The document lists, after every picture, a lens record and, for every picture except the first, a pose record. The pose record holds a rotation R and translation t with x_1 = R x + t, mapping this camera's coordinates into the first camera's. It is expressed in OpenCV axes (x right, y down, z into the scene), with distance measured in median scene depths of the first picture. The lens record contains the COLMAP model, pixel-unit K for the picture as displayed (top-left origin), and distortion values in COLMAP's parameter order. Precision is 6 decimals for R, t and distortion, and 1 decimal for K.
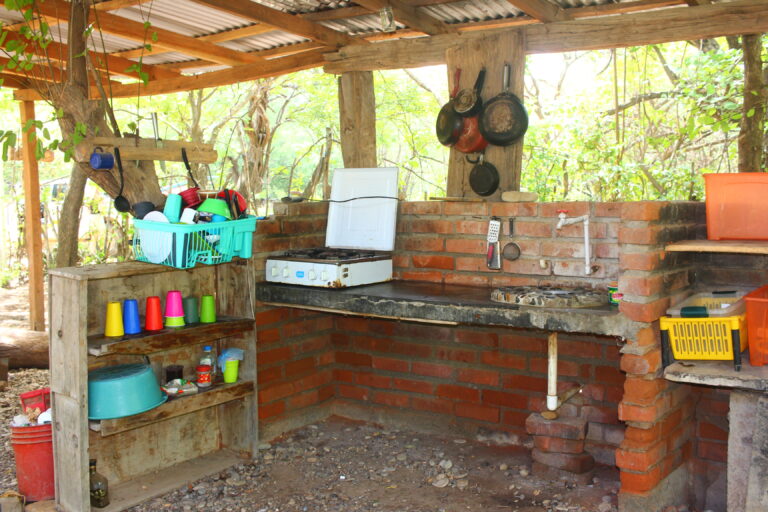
lens RADIAL K [[855.9, 0, 385.9], [0, 855.9, 254.7], [0, 0, 1]] dist [-0.080160, 0.000000]
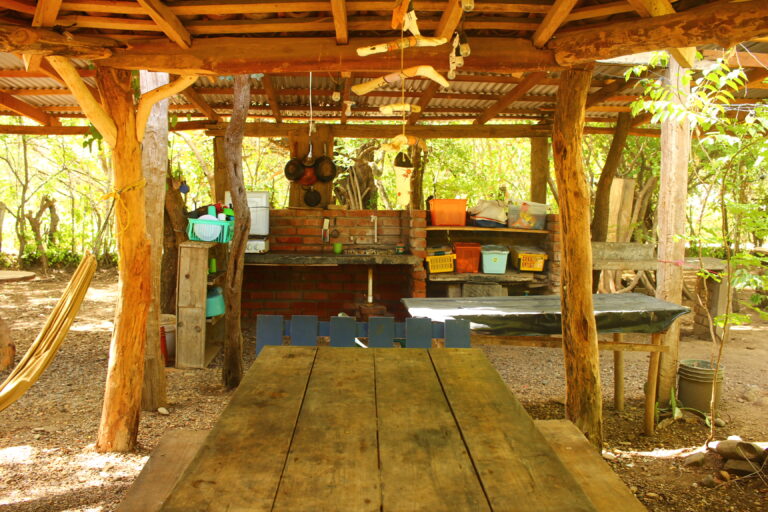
lens RADIAL K [[855.9, 0, 382.7], [0, 855.9, 256.3], [0, 0, 1]] dist [-0.080160, 0.000000]
pose [[0.786013, -0.030820, 0.617441, -1.027553], [0.030896, 0.999467, 0.010559, 0.032394], [-0.617437, 0.010777, 0.786546, -0.702241]]
